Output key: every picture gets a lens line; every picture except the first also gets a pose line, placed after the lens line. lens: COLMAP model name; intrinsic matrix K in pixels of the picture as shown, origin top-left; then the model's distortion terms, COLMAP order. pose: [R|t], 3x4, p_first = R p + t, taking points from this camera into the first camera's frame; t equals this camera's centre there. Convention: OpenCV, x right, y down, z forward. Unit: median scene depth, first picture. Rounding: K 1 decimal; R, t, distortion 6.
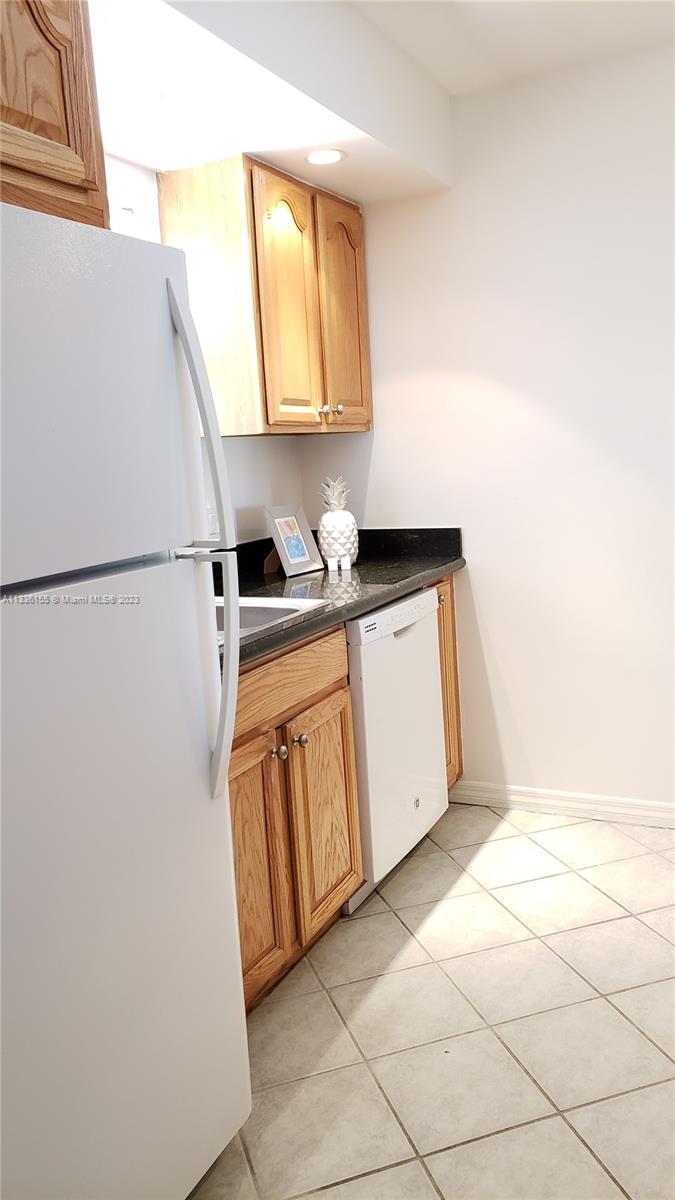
lens RADIAL K [[954.4, 0, 340.7], [0, 954.4, 589.9], [0, 0, 1]] dist [0.043838, -0.002761]
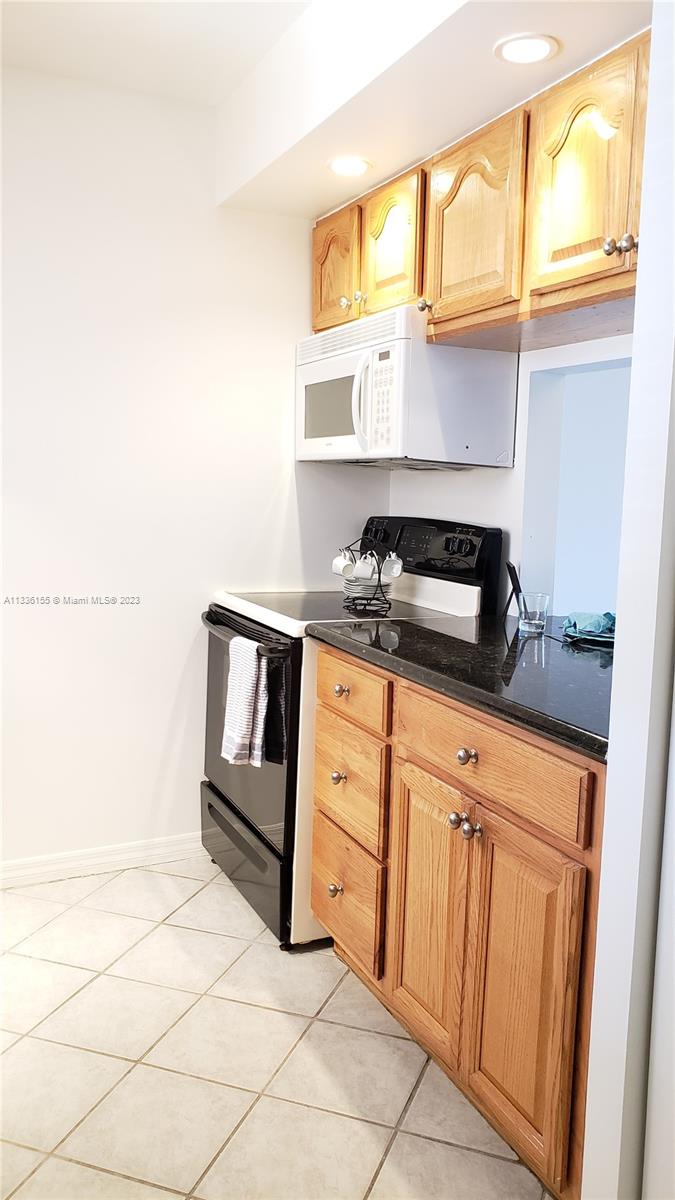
lens RADIAL K [[954.4, 0, 339.1], [0, 954.4, 600.6], [0, 0, 1]] dist [0.043838, -0.002761]
pose [[0.577047, -0.006539, 0.816685, -0.577934], [0.047887, 0.998518, -0.025840, 0.022736], [-0.815306, 0.054019, 0.576505, 0.454719]]
